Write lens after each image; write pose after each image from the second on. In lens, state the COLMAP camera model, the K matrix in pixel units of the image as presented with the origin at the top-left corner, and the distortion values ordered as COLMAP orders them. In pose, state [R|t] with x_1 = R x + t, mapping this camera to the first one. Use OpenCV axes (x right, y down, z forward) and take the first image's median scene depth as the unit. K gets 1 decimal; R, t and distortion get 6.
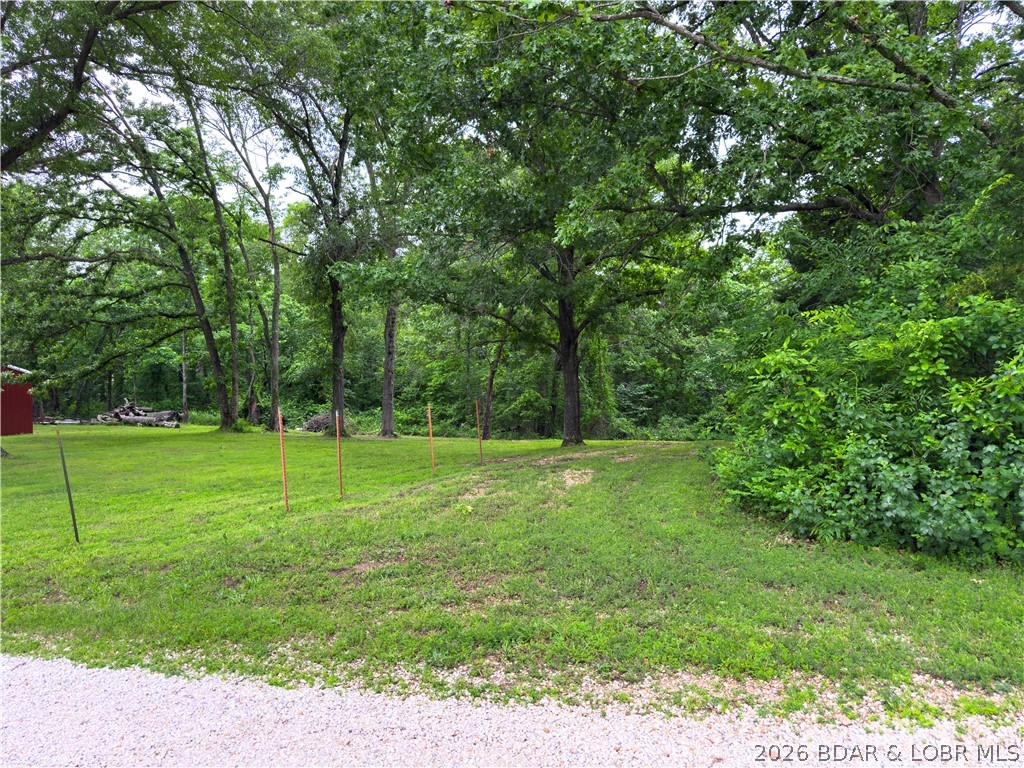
lens RADIAL K [[712.7, 0, 509.7], [0, 712.7, 385.9], [0, 0, 1]] dist [0.004628, 0.000212]
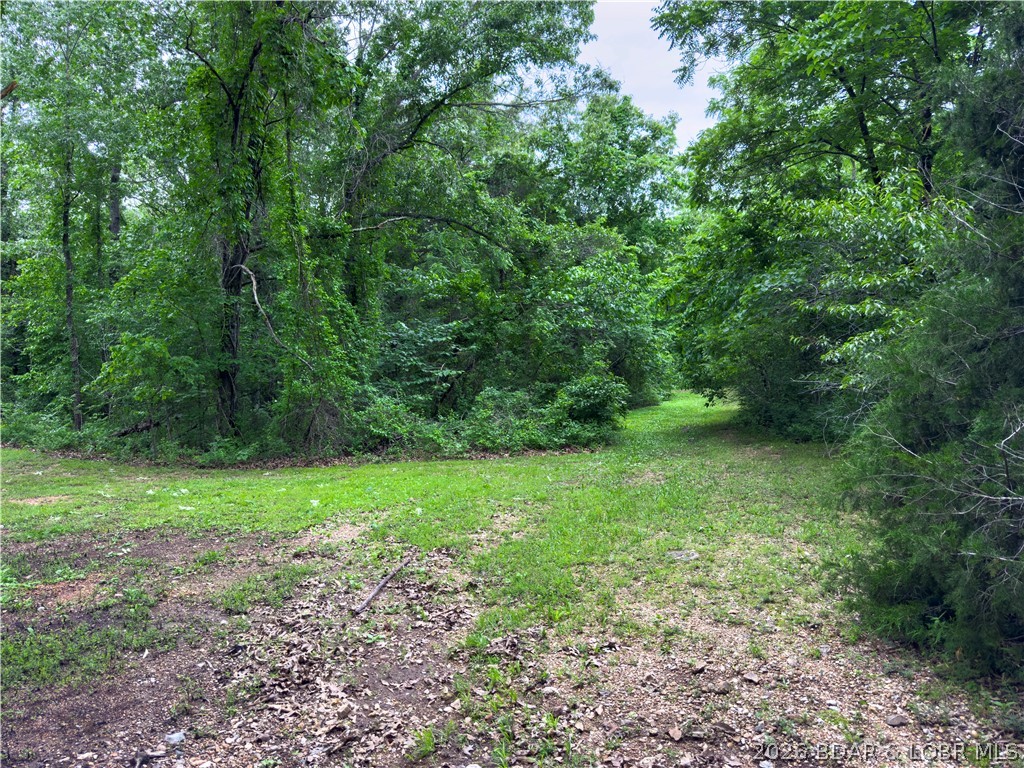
lens RADIAL K [[712.7, 0, 513.3], [0, 712.7, 384.0], [0, 0, 1]] dist [0.004628, 0.000212]
pose [[0.984067, -0.026749, 0.175772, 0.149455], [0.014024, 0.997216, 0.073240, 0.005421], [-0.177242, -0.069608, 0.981703, 0.530115]]
